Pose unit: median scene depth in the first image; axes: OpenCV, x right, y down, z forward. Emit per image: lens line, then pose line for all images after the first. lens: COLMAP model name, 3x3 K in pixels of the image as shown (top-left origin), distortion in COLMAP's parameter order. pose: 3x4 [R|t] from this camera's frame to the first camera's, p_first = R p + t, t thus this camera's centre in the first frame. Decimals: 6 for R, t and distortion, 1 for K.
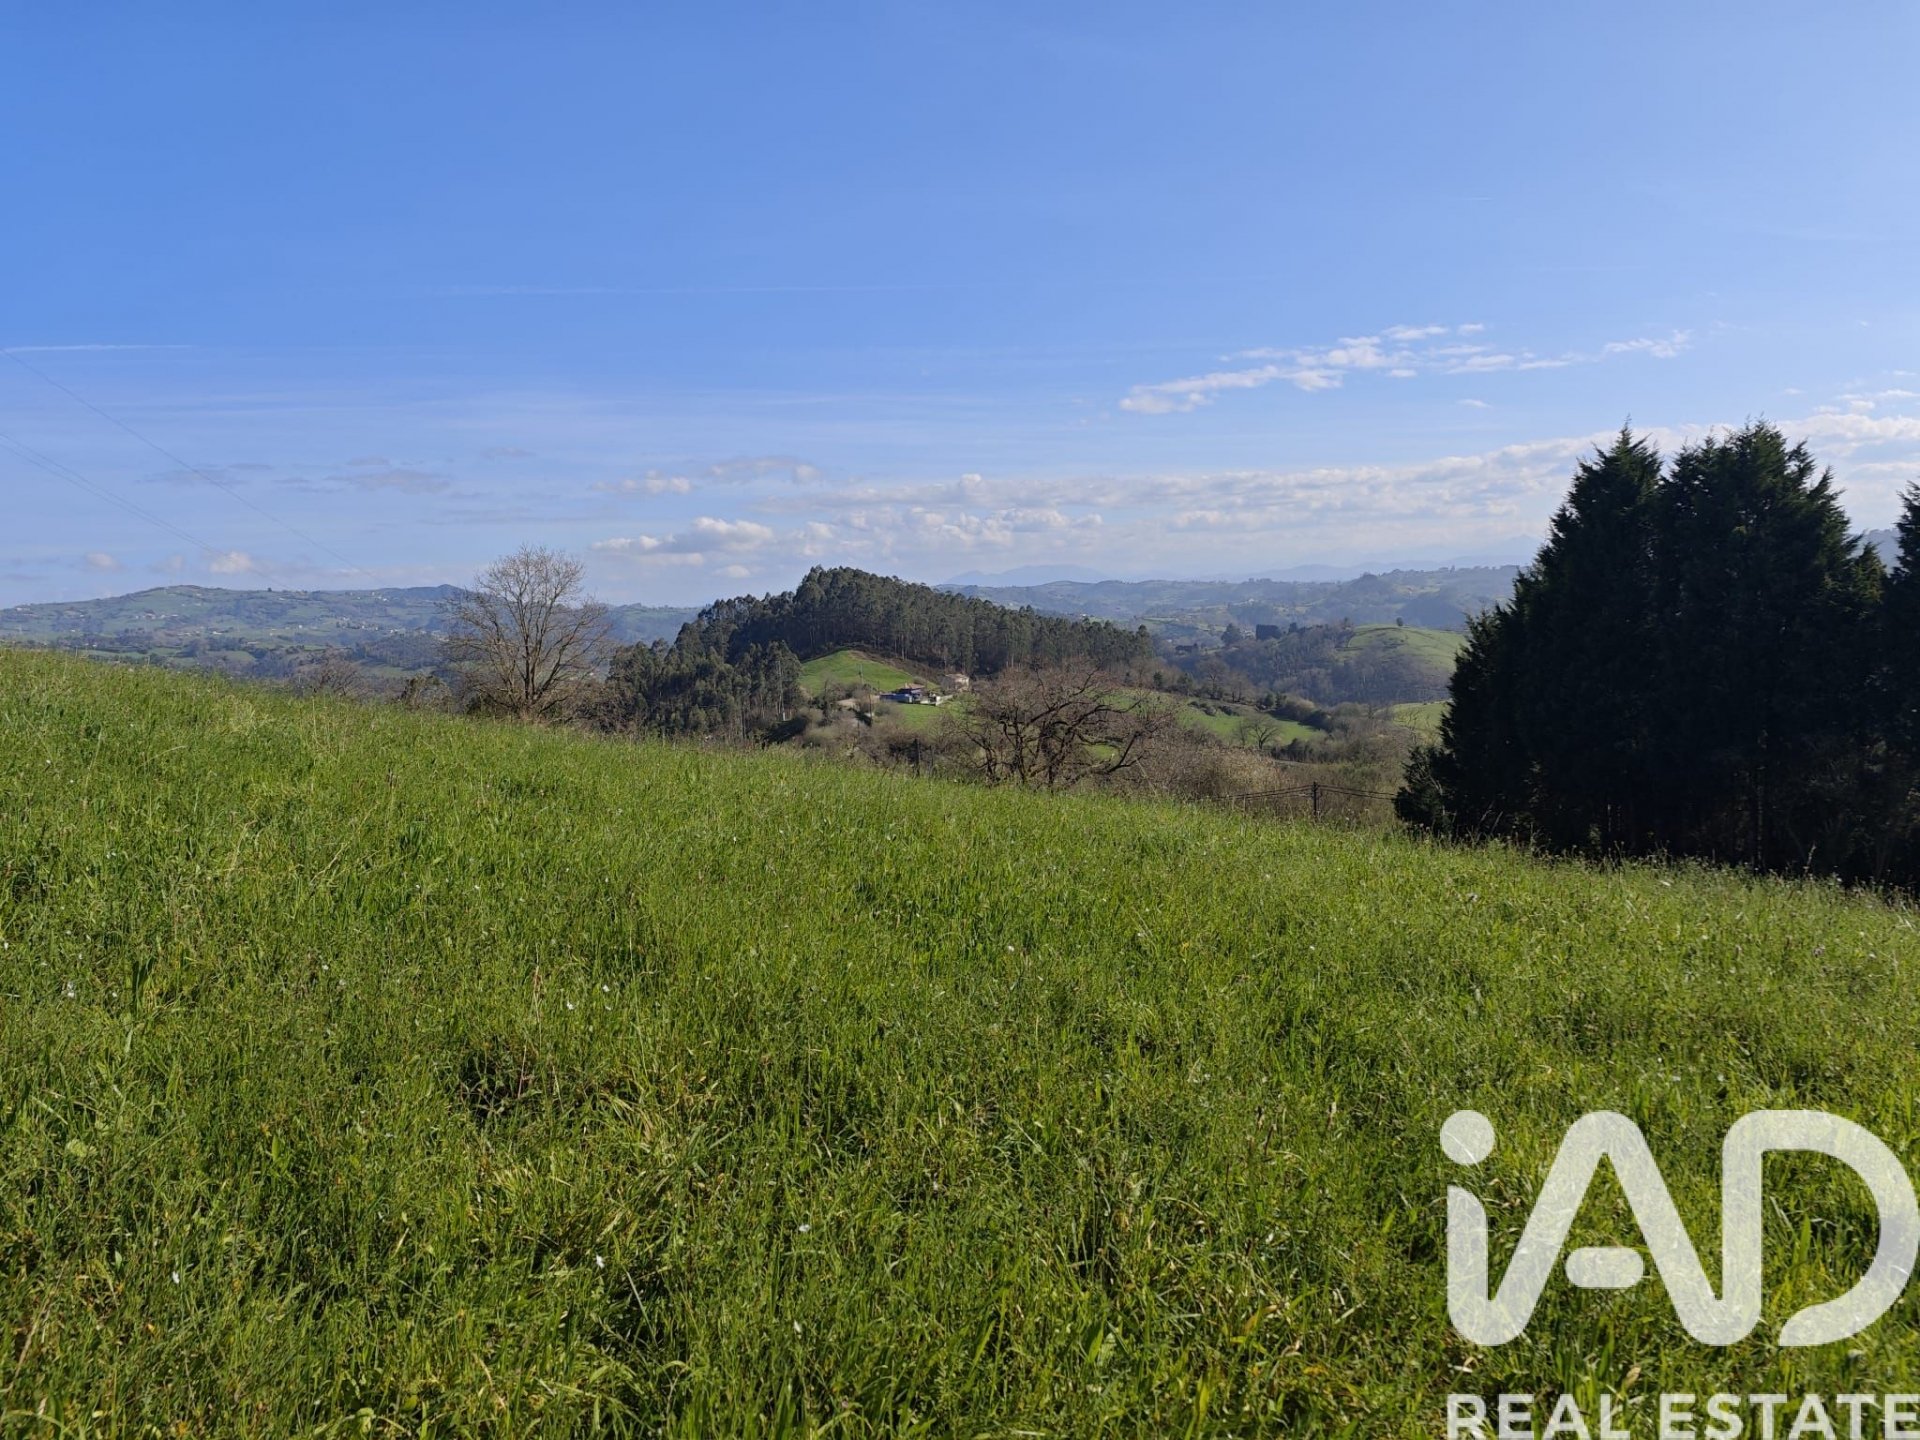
lens RADIAL K [[1318.8, 0, 952.4], [0, 1318.8, 766.1], [0, 0, 1]] dist [0.051141, -0.074955]
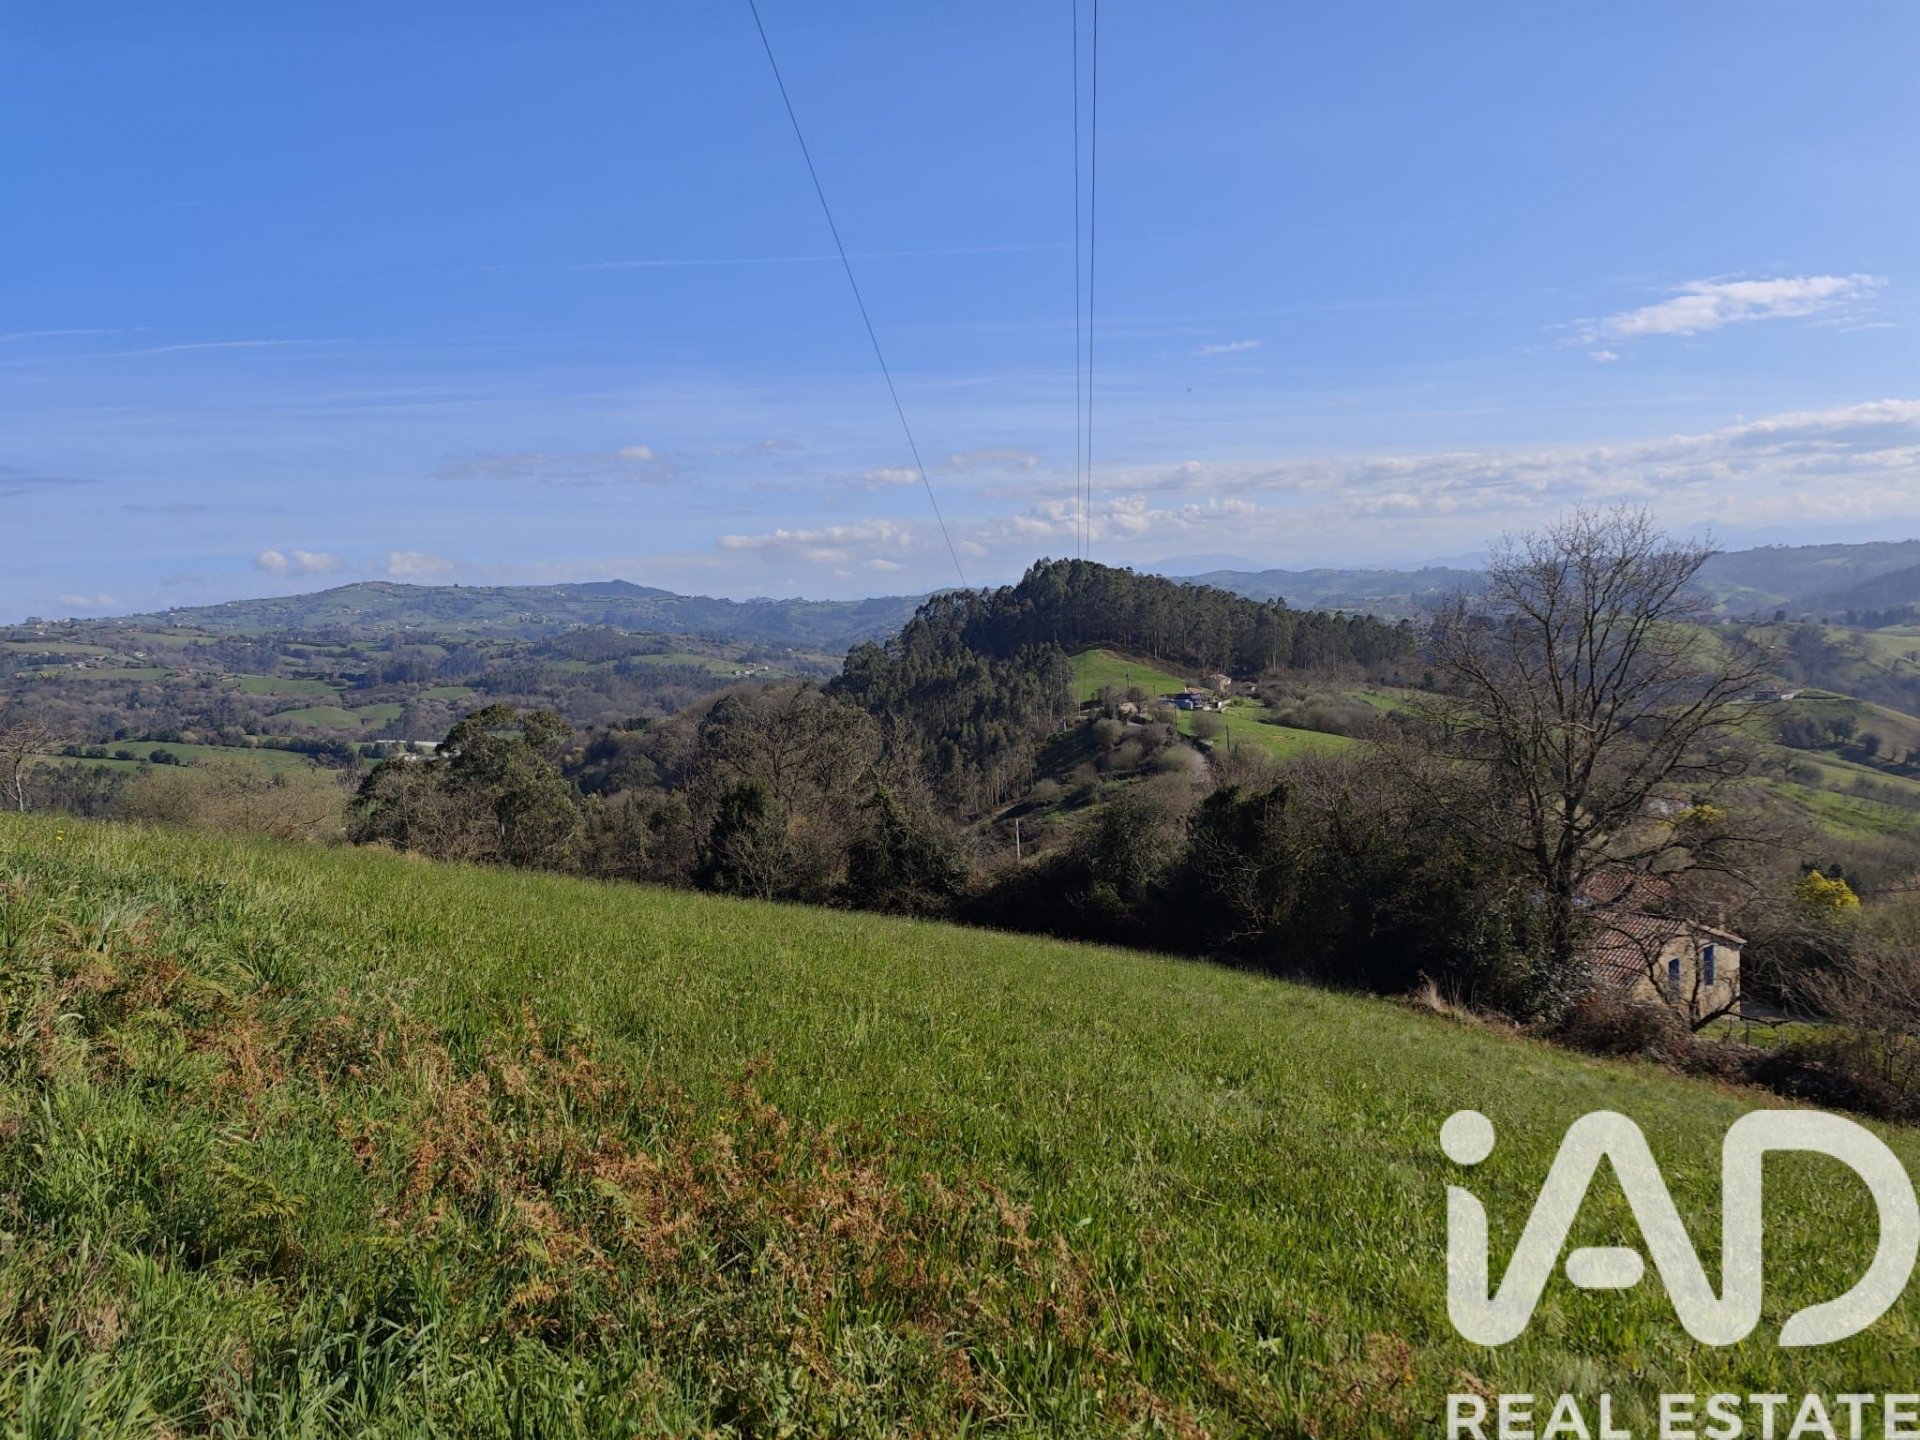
lens RADIAL K [[1318.8, 0, 969.3], [0, 1318.8, 719.2], [0, 0, 1]] dist [0.051141, -0.074955]
pose [[0.994790, 0.003776, -0.101876, -0.304092], [-0.006689, 0.999578, -0.028275, -0.052046], [0.101726, 0.028809, 0.994395, 0.345274]]
